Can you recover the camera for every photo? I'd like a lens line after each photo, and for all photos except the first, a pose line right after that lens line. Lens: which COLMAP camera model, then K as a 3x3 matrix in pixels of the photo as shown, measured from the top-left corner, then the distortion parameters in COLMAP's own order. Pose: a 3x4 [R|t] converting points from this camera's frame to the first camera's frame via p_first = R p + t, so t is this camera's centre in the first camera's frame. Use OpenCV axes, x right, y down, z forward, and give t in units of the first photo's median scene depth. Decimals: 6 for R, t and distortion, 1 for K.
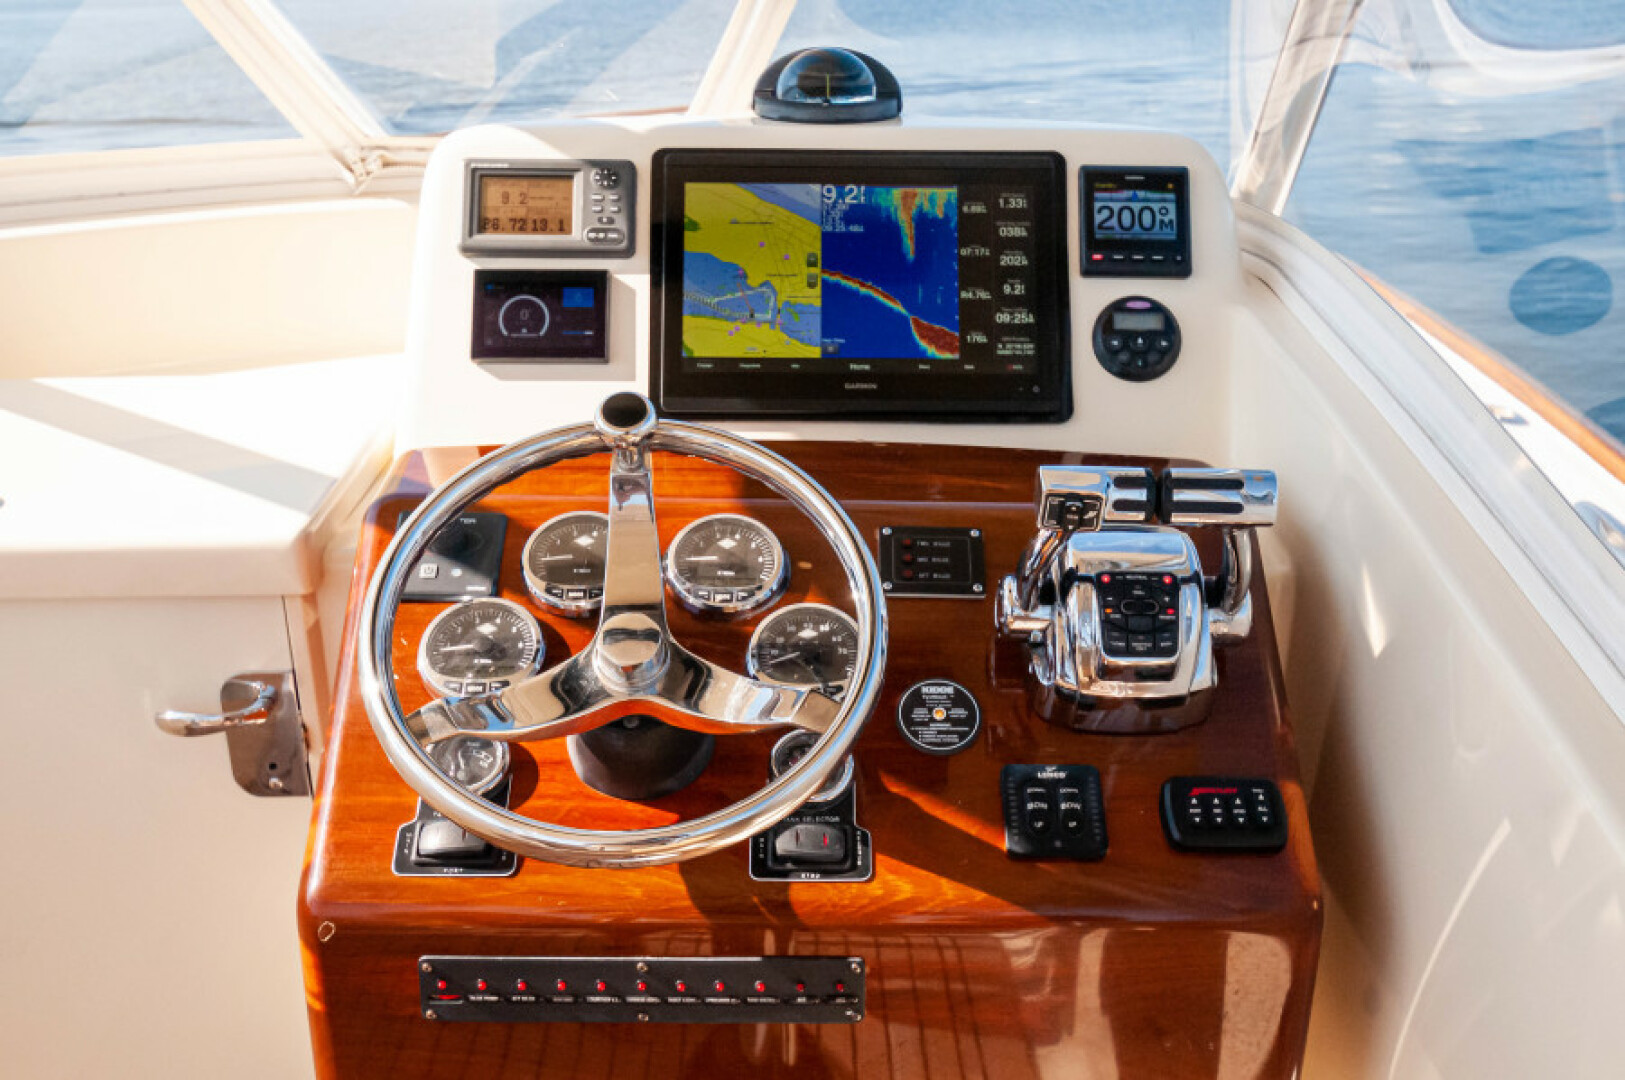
lens RADIAL K [[1594.5, 0, 807.6], [0, 1594.5, 536.1], [0, 0, 1]] dist [-0.009524, 0.000000]
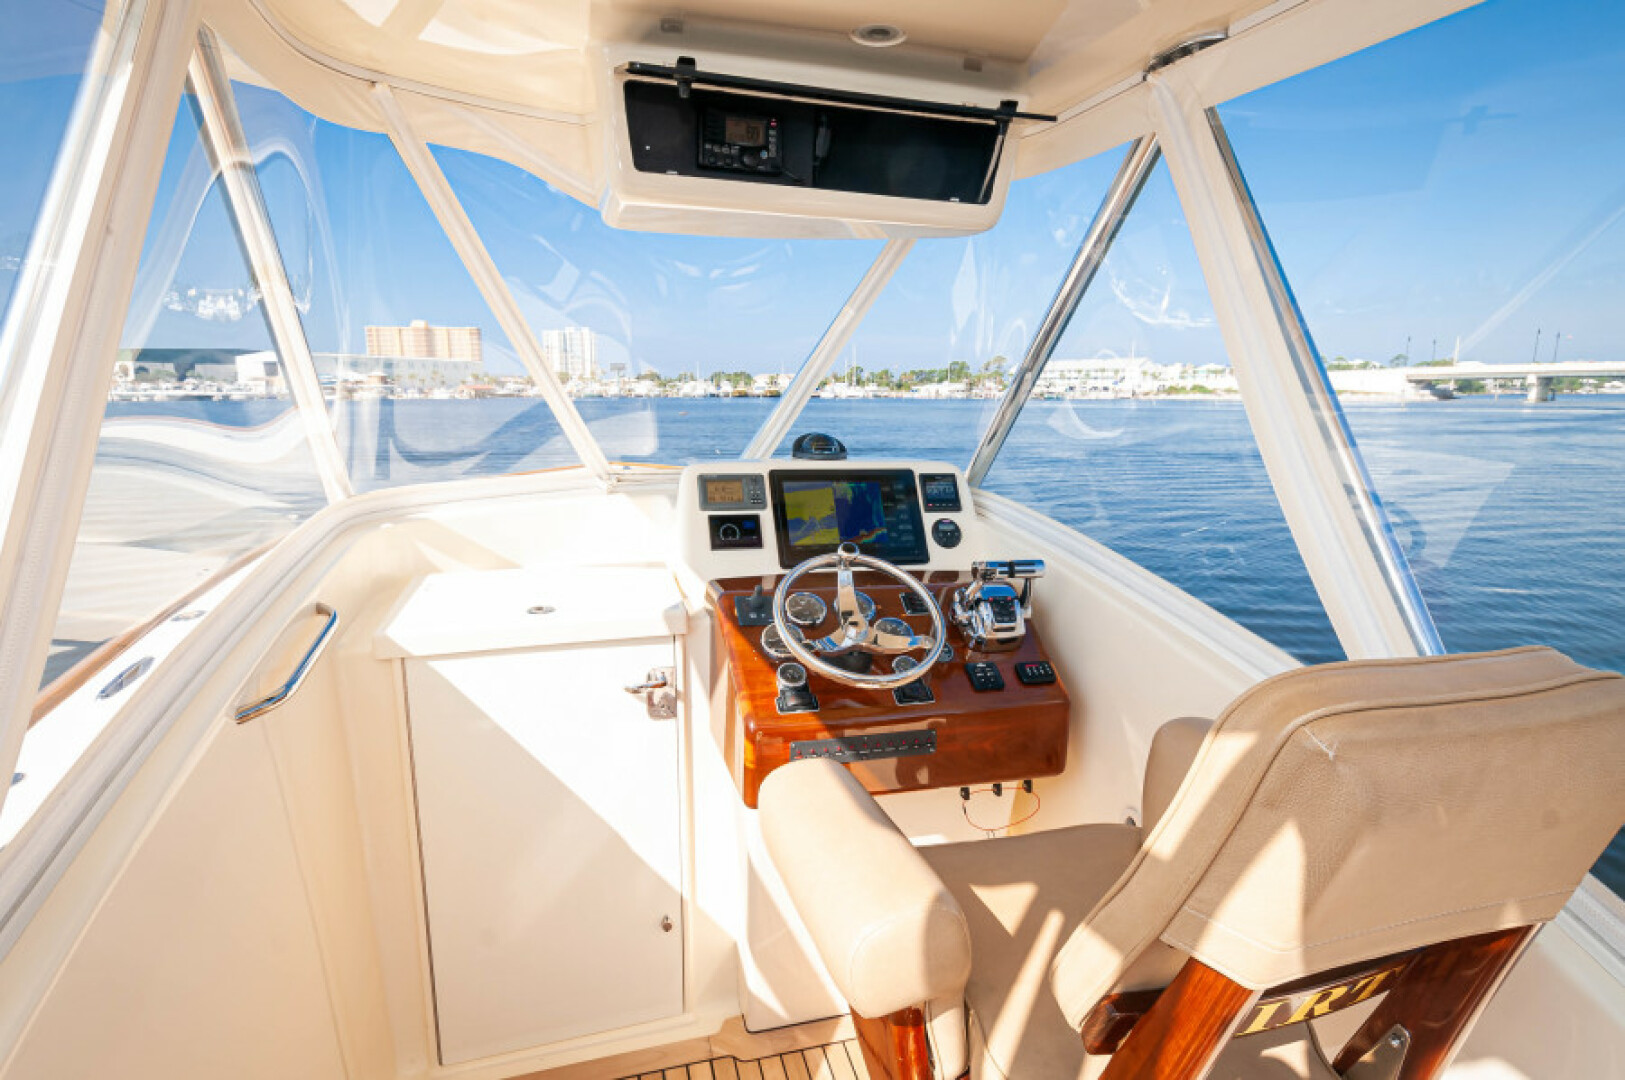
lens RADIAL K [[843.3, 0, 821.8], [0, 843.3, 541.3], [0, 0, 1]] dist [0.000063, 0.000091]
pose [[0.962892, -0.038177, 0.267172, -0.398282], [0.082114, 0.984454, -0.155269, 0.101168], [-0.257090, 0.171446, 0.951058, -0.344166]]
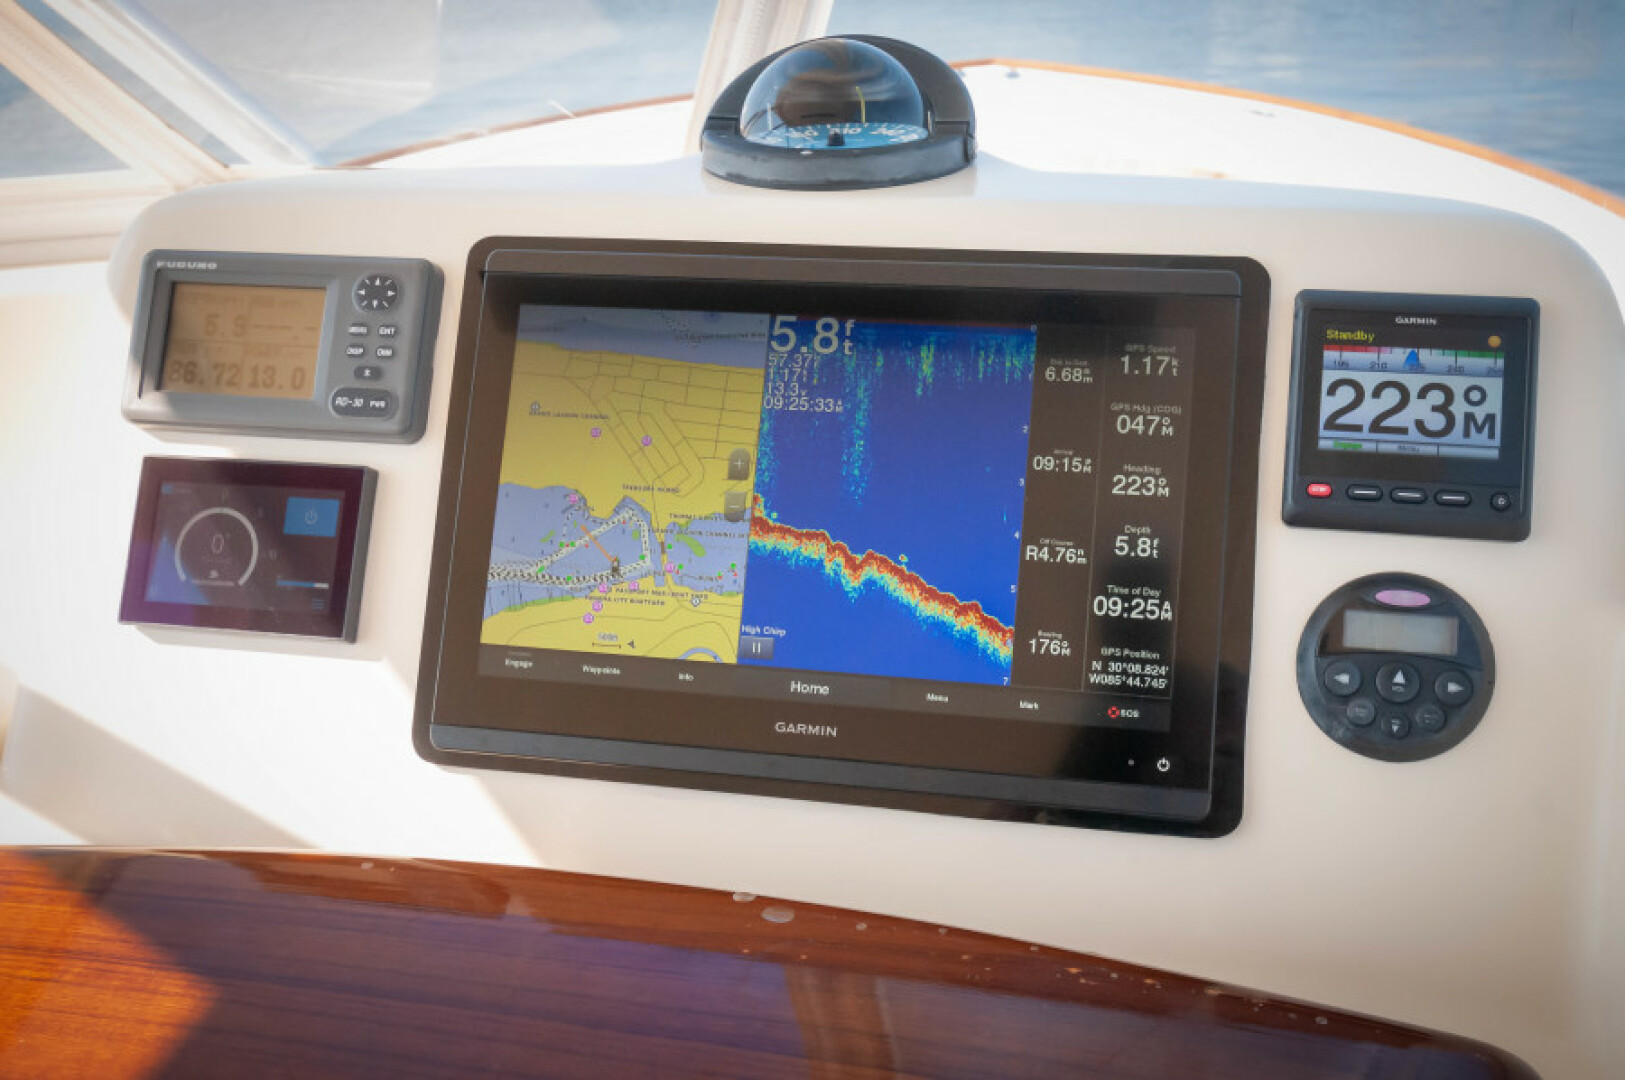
lens RADIAL K [[1594.5, 0, 813.0], [0, 1594.5, 546.3], [0, 0, 1]] dist [-0.009524, 0.000000]
pose [[0.976449, 0.059855, -0.207277, 0.134131], [-0.052520, 0.997789, 0.040717, -0.169757], [0.209256, -0.028872, 0.977435, 0.504239]]
